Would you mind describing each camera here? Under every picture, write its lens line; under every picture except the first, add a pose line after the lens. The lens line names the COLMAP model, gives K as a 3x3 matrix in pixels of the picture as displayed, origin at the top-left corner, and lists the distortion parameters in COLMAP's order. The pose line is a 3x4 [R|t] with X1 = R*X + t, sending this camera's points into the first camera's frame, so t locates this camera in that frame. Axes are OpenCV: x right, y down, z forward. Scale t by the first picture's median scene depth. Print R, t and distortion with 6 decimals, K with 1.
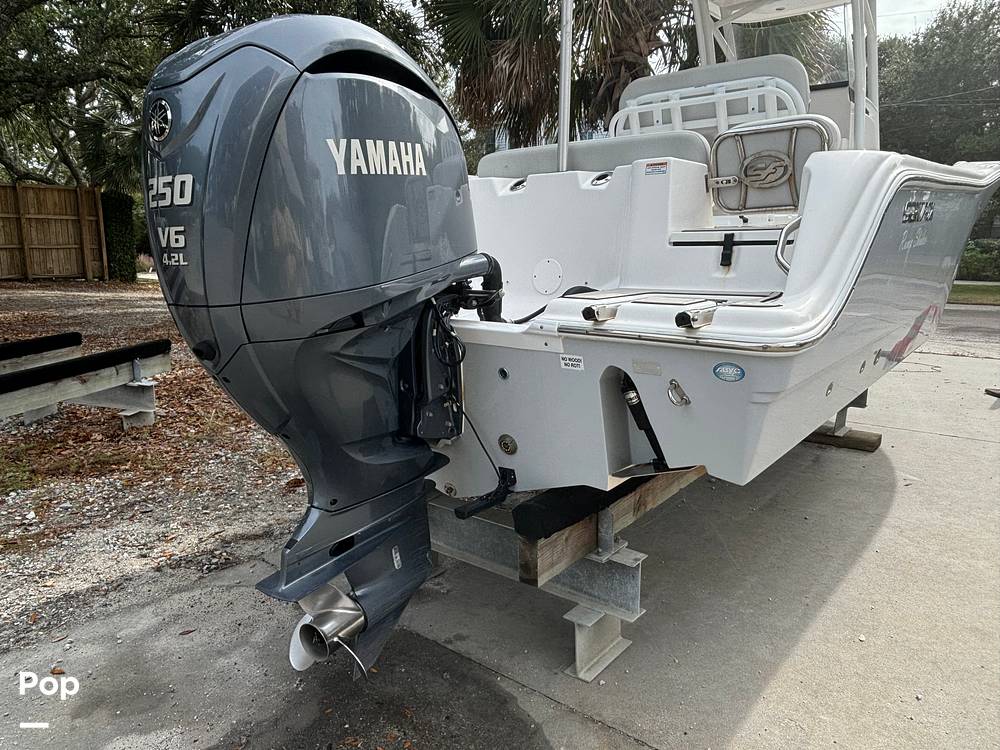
lens RADIAL K [[714.2, 0, 490.8], [0, 714.2, 375.2], [0, 0, 1]] dist [0.001406, -0.013163]
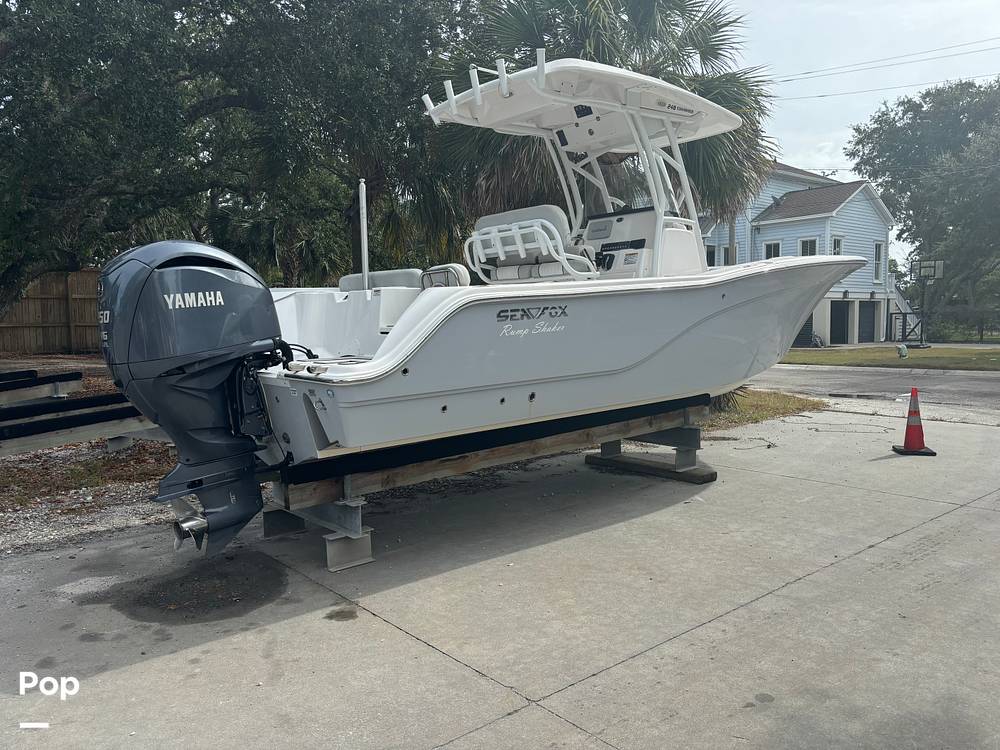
lens RADIAL K [[745.1, 0, 500.6], [0, 745.1, 378.4], [0, 0, 1]] dist [-0.002520, 0.004152]
pose [[0.986355, 0.002230, -0.164616, 0.913526], [-0.017857, 0.995458, -0.093511, 0.115222], [0.163659, 0.095175, 0.981915, -0.876770]]
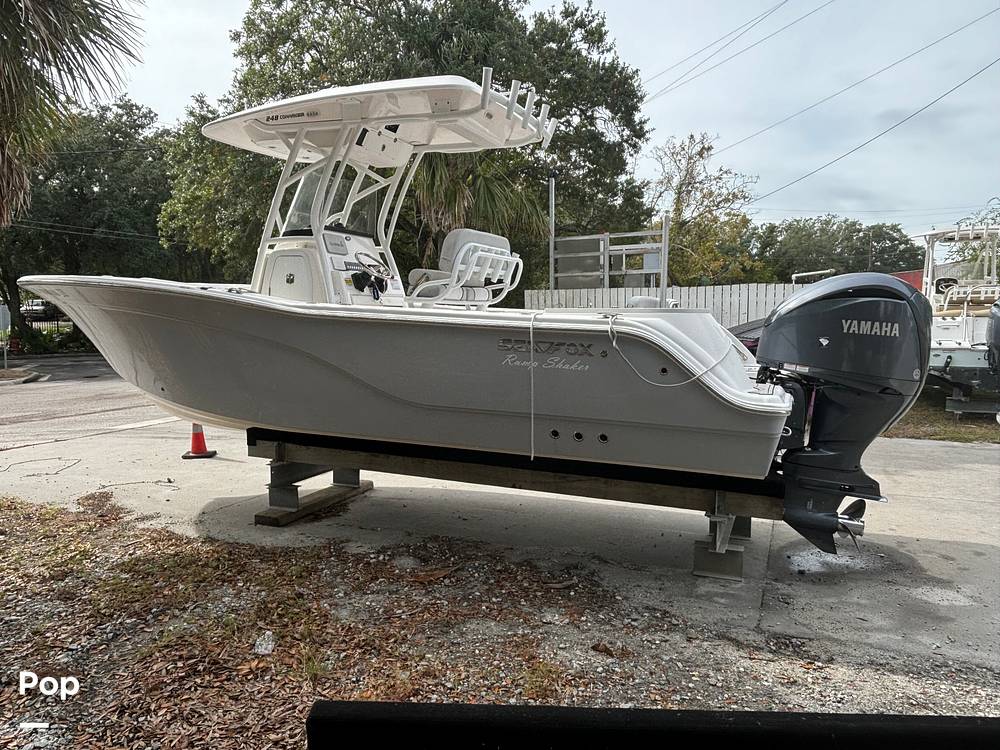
lens RADIAL K [[714.2, 0, 492.4], [0, 714.2, 373.0], [0, 0, 1]] dist [0.001406, -0.013163]
pose [[-0.277273, -0.071848, 0.958101, -1.929150], [0.167947, 0.978223, 0.121961, -0.552209], [-0.945999, 0.194726, -0.259168, 2.427007]]
